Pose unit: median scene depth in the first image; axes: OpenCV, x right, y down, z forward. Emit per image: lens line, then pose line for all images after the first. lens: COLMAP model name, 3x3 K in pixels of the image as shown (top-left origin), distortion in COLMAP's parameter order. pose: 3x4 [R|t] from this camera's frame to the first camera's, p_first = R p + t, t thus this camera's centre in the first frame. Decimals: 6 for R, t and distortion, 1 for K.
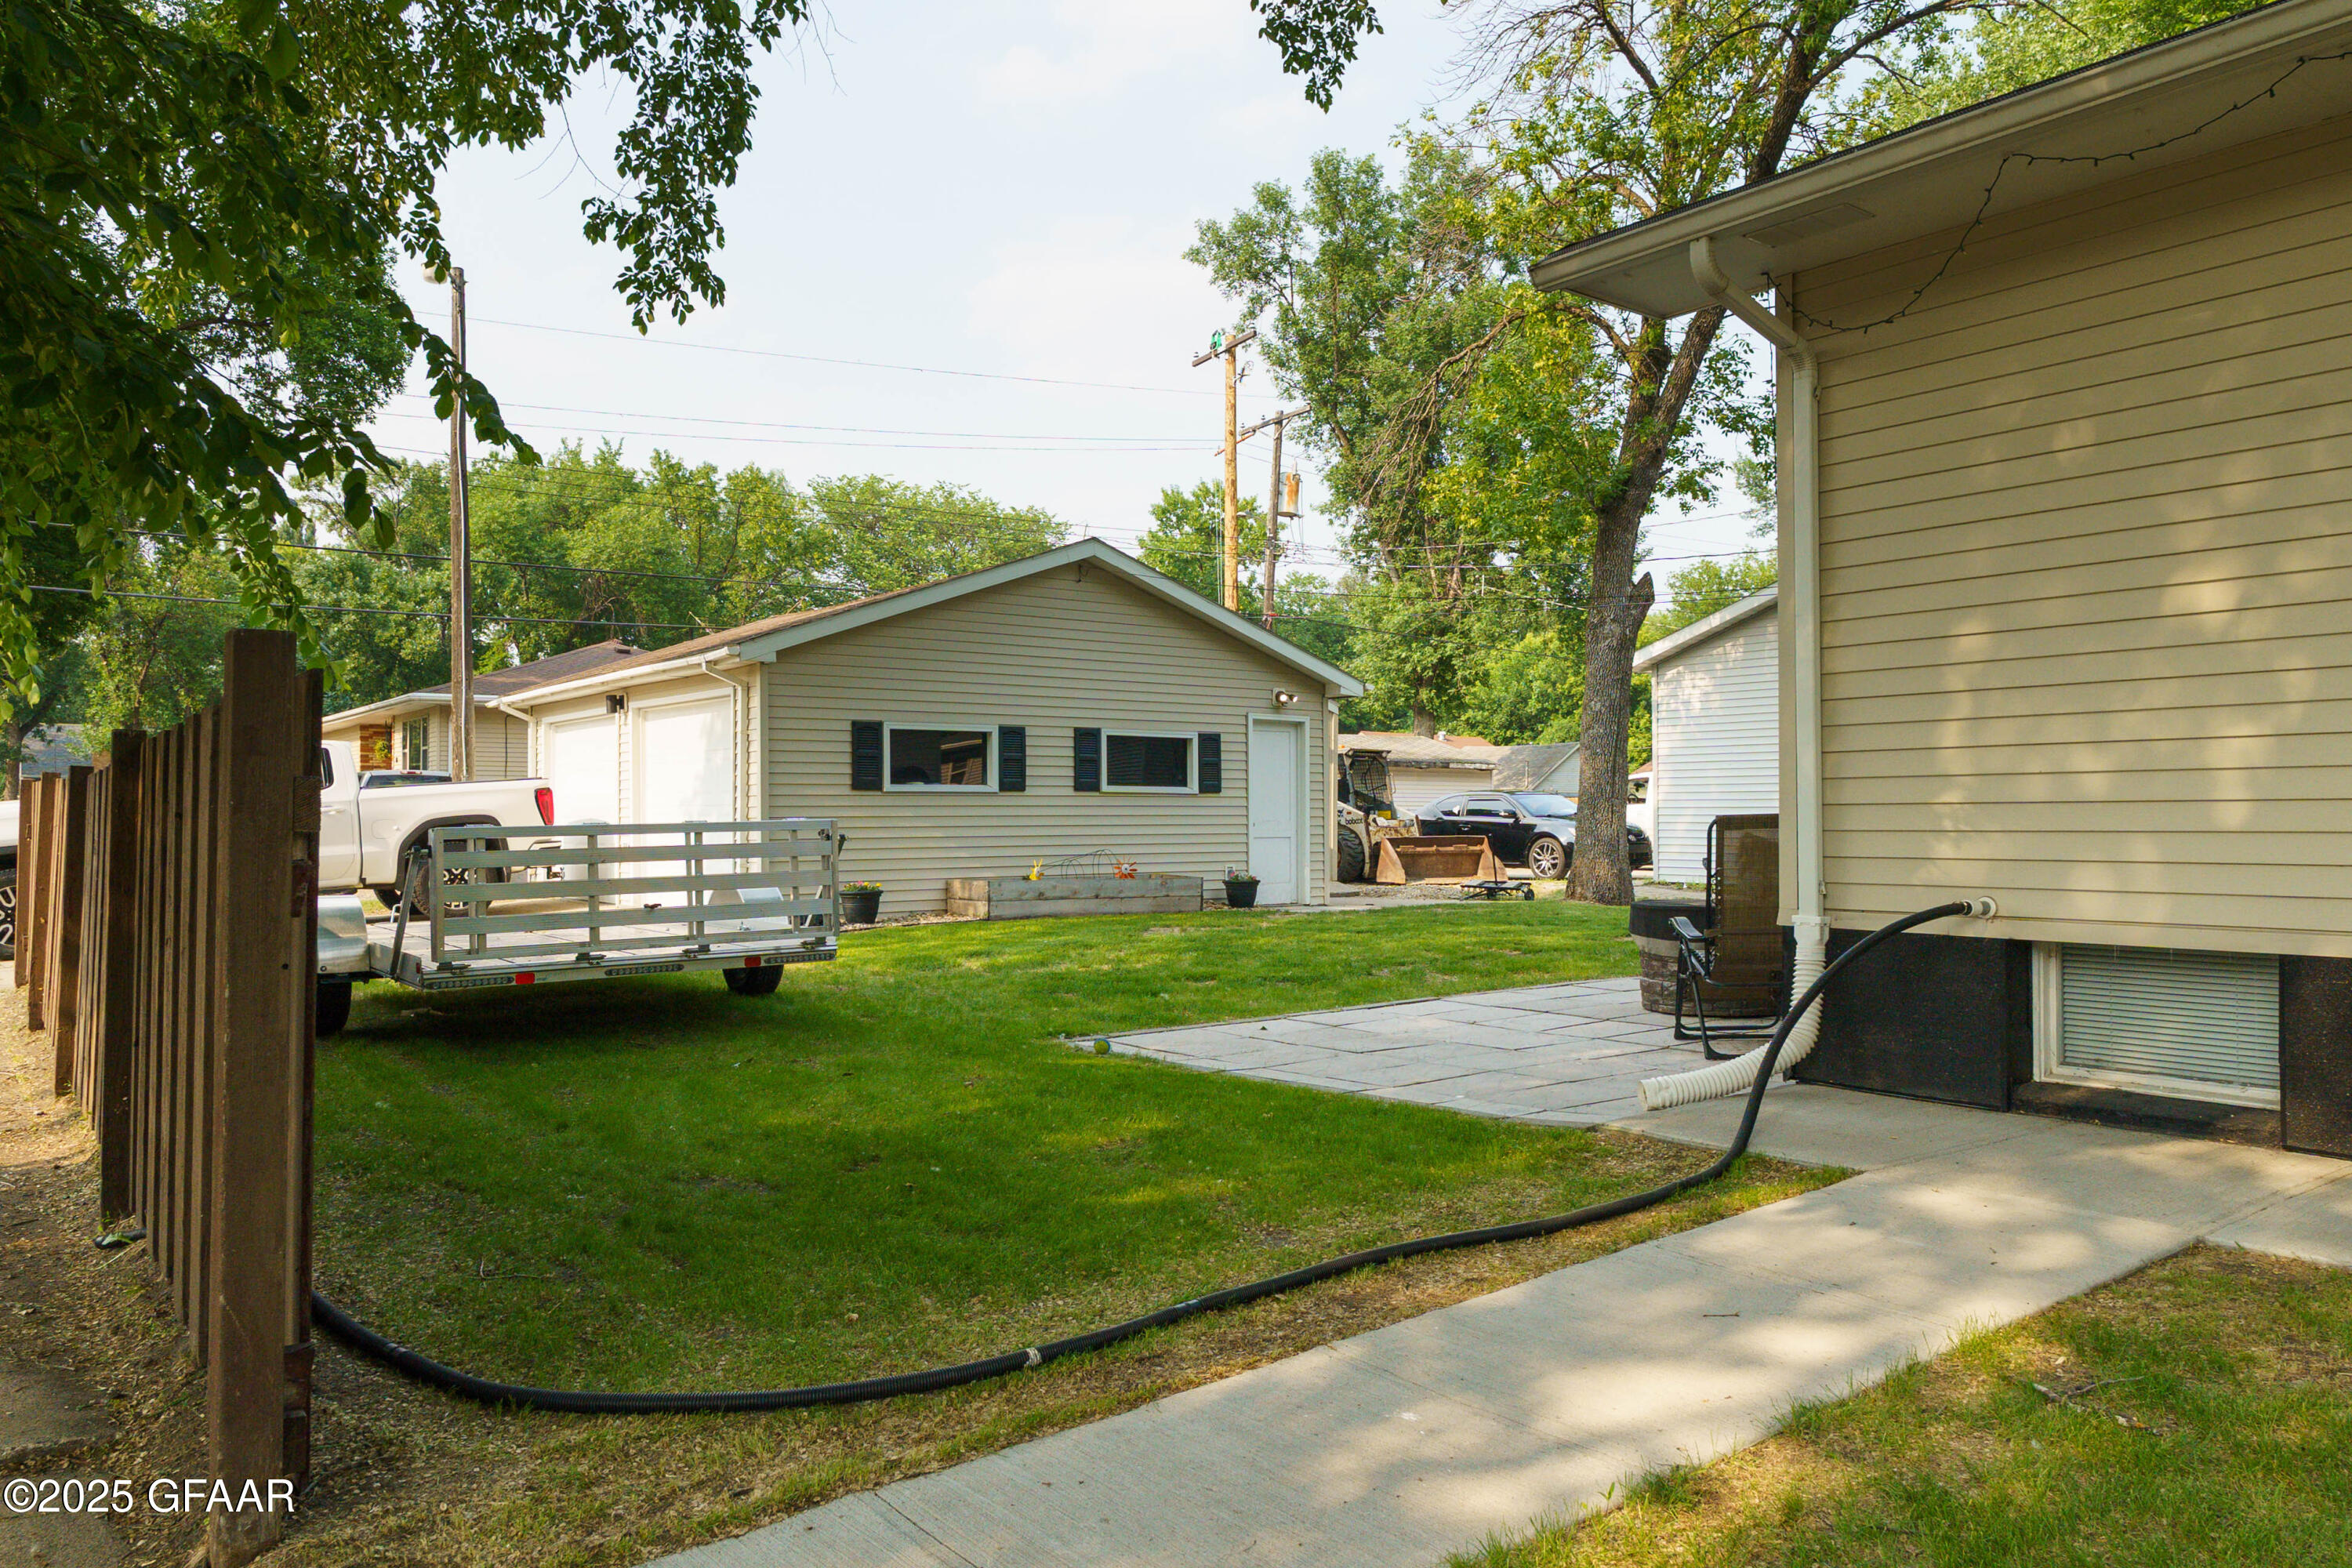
lens RADIAL K [[1596.6, 0, 1174.4], [0, 1596.6, 812.2], [0, 0, 1]] dist [-0.008528, -0.001076]
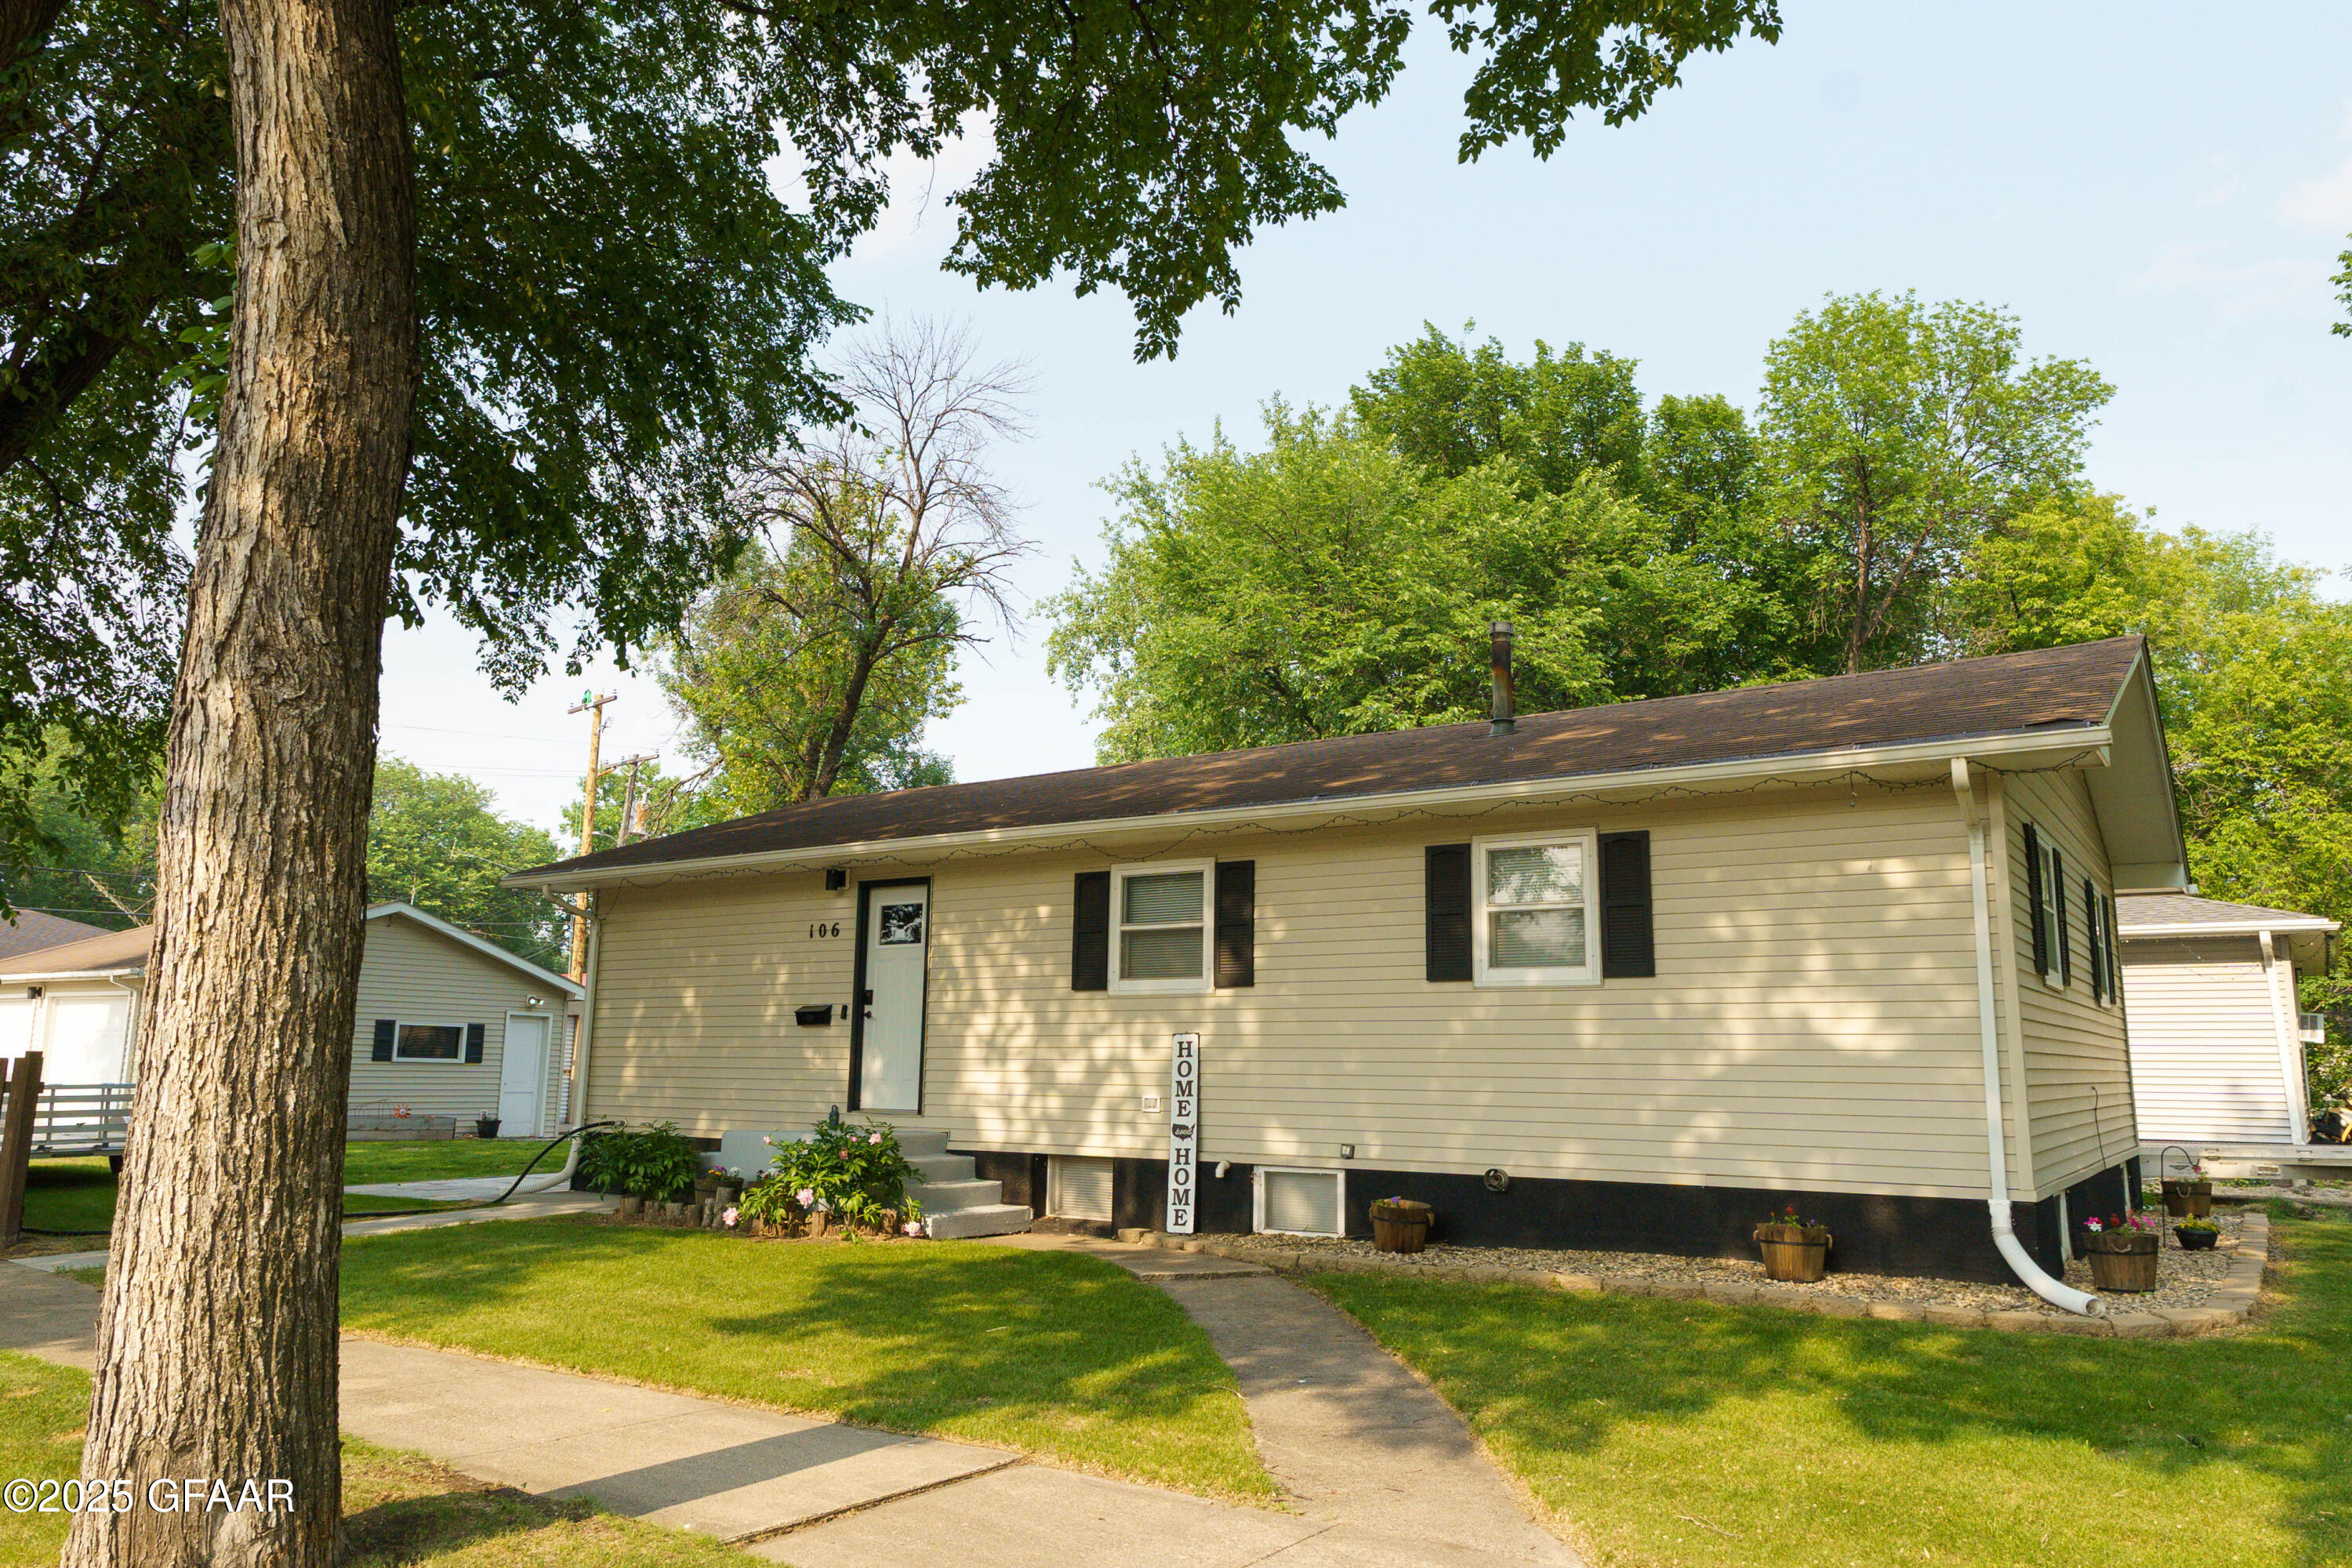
lens RADIAL K [[1596.6, 0, 1174.4], [0, 1596.6, 812.2], [0, 0, 1]] dist [-0.008528, -0.001076]
pose [[0.948556, 0.066926, 0.309455, 0.171207], [-0.017831, 0.987144, -0.158833, -0.018725], [-0.316107, 0.145144, 0.937555, -0.692585]]
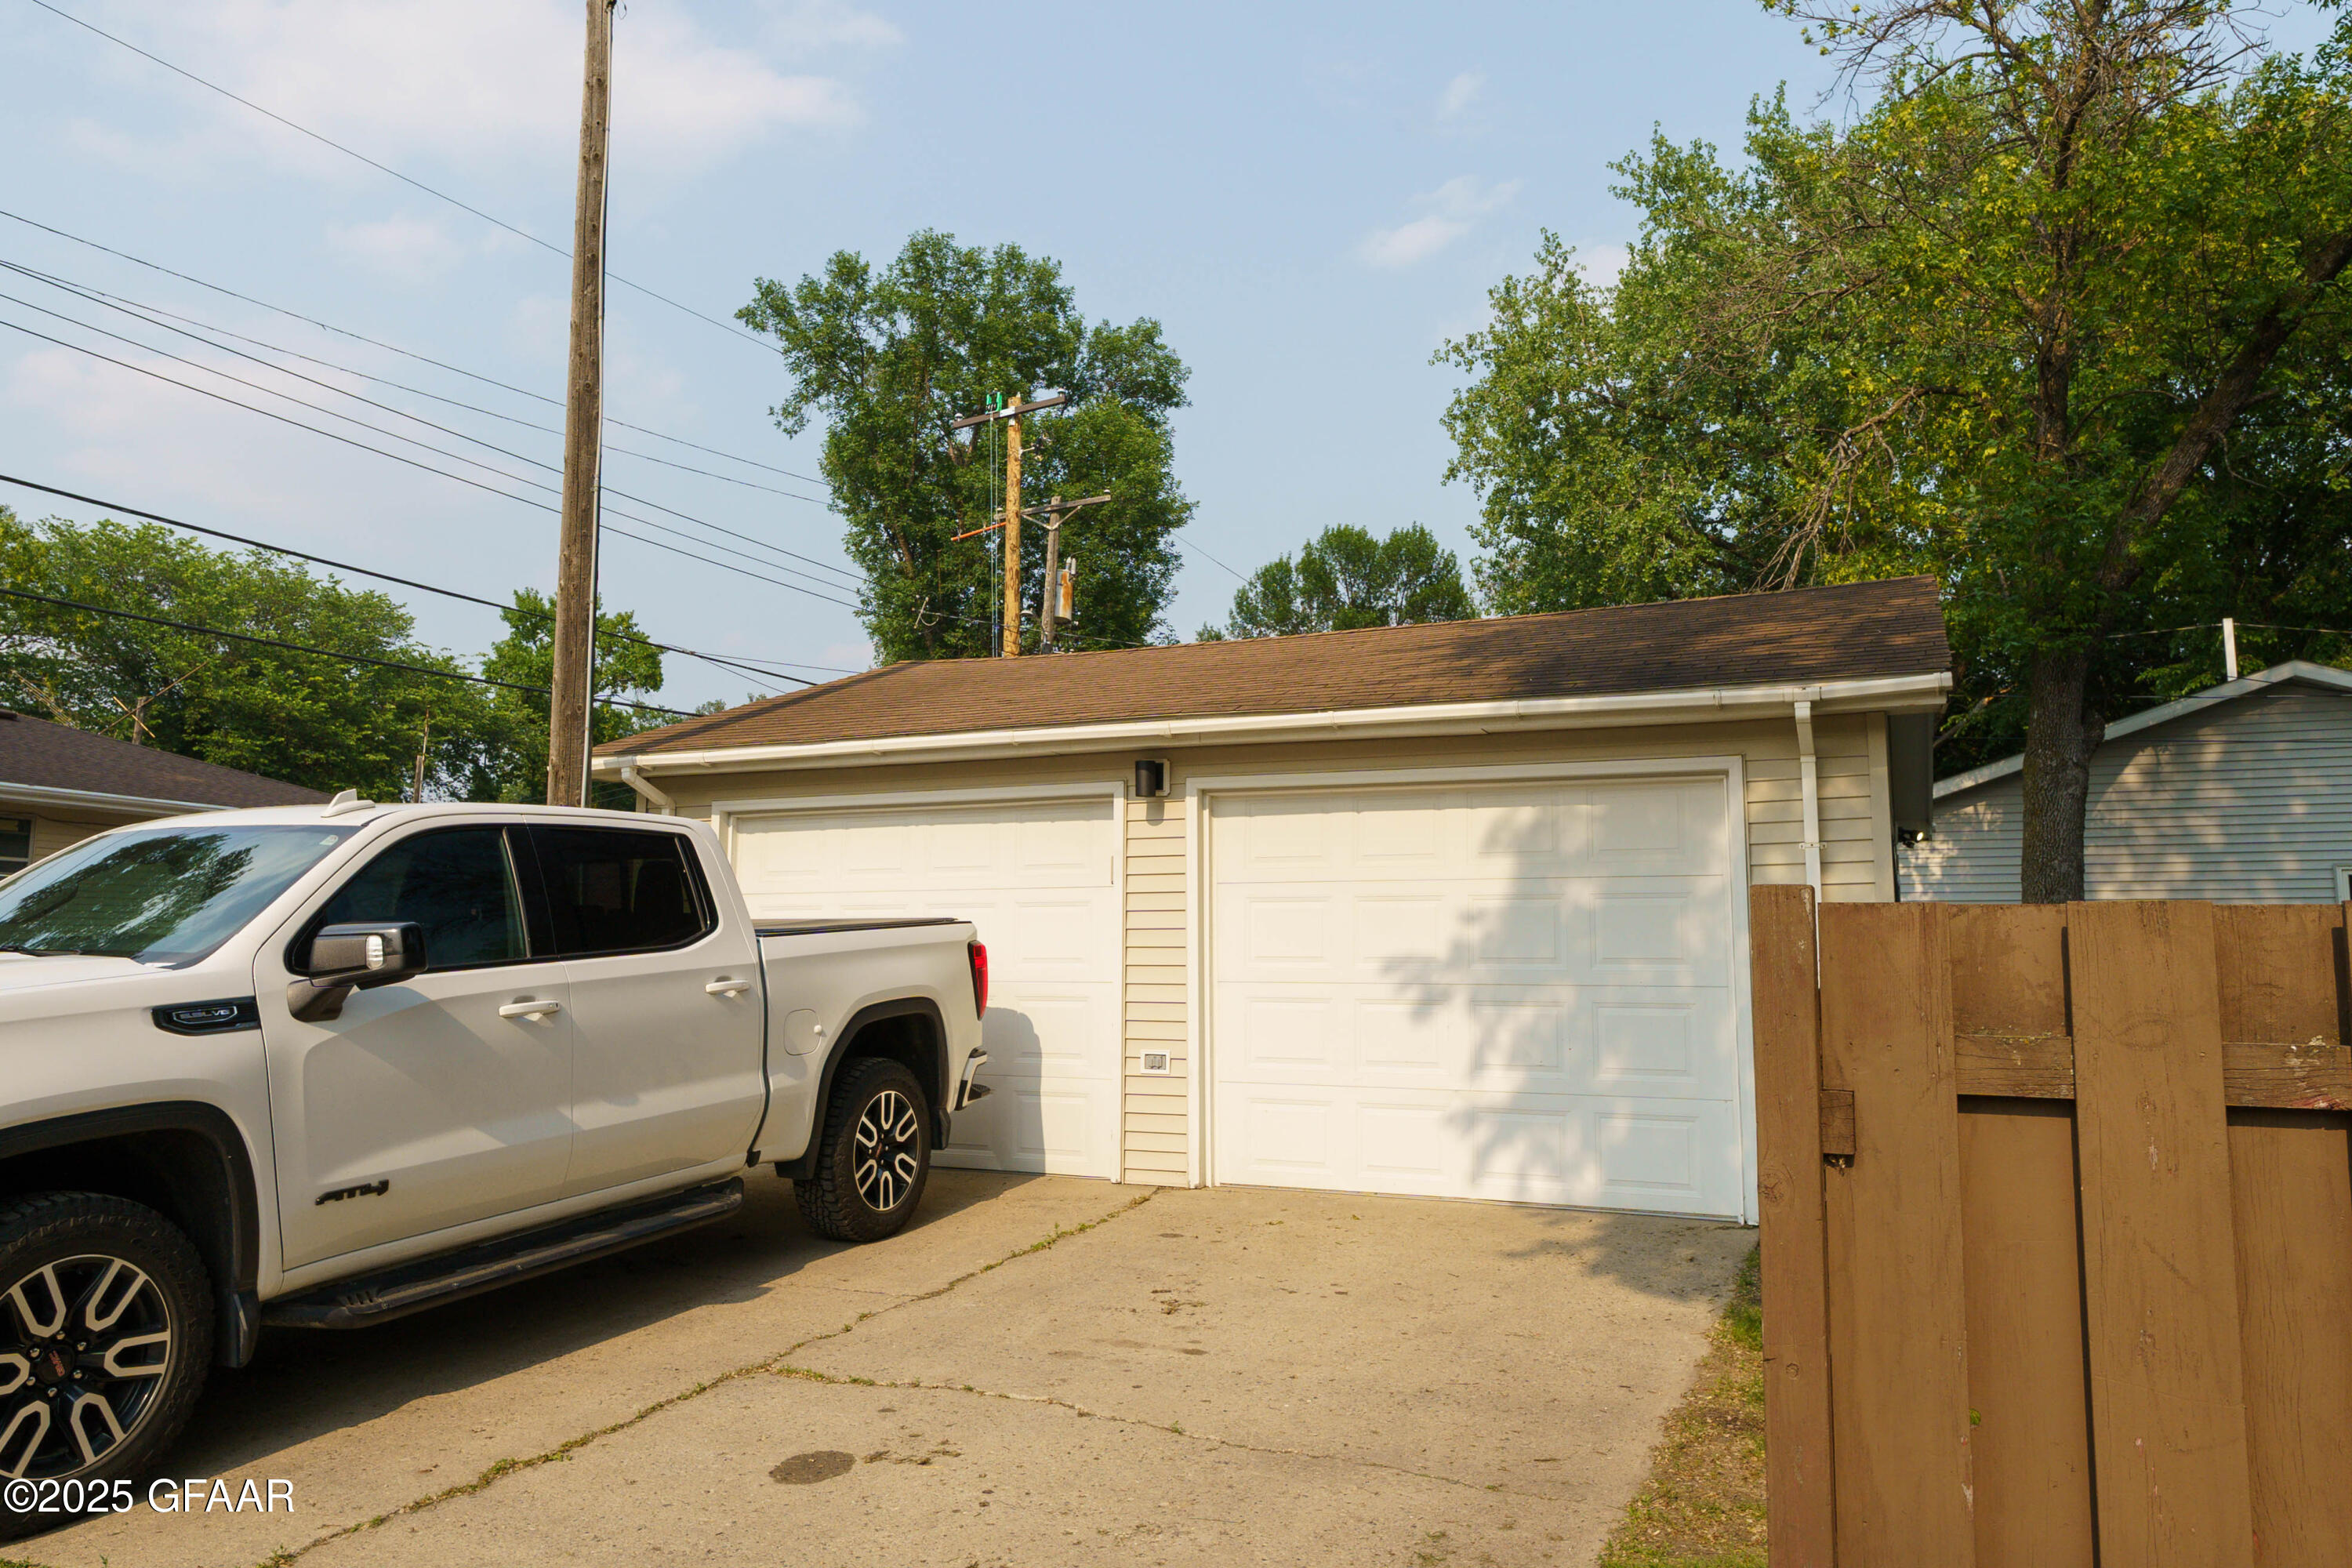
lens RADIAL K [[1596.6, 0, 1174.4], [0, 1596.6, 812.2], [0, 0, 1]] dist [-0.008528, -0.001076]
pose [[0.871847, 0.060169, 0.486069, -0.578724], [-0.011125, 0.994602, -0.103165, -0.004733], [-0.489652, 0.084537, 0.867810, 0.539830]]
